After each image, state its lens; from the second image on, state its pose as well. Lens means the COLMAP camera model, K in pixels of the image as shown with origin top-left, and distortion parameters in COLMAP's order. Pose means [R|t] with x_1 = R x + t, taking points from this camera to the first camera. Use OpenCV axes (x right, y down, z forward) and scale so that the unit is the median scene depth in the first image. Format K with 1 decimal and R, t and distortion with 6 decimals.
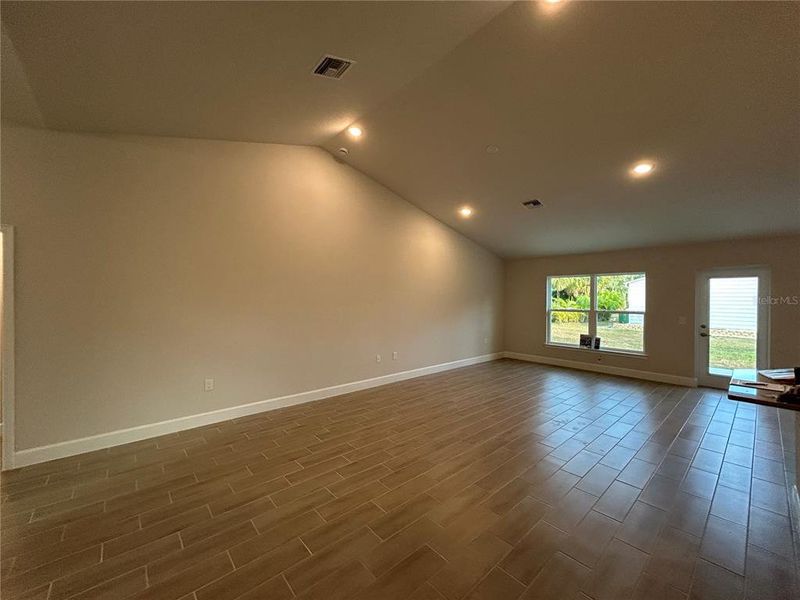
lens RADIAL K [[323.1, 0, 403.7], [0, 323.1, 297.2], [0, 0, 1]] dist [0.002460, 0.000702]
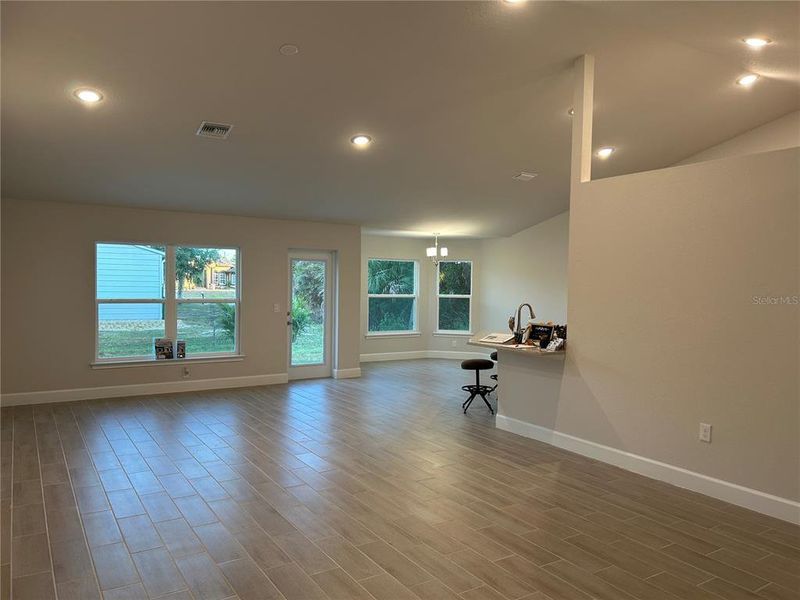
lens RADIAL K [[590.6, 0, 407.2], [0, 590.6, 297.8], [0, 0, 1]] dist [0.002914, -0.004812]
pose [[0.149070, -0.026466, 0.988472, -0.802148], [-0.016502, 0.999436, 0.029248, -0.011460], [-0.988689, -0.020672, 0.148549, 0.547326]]
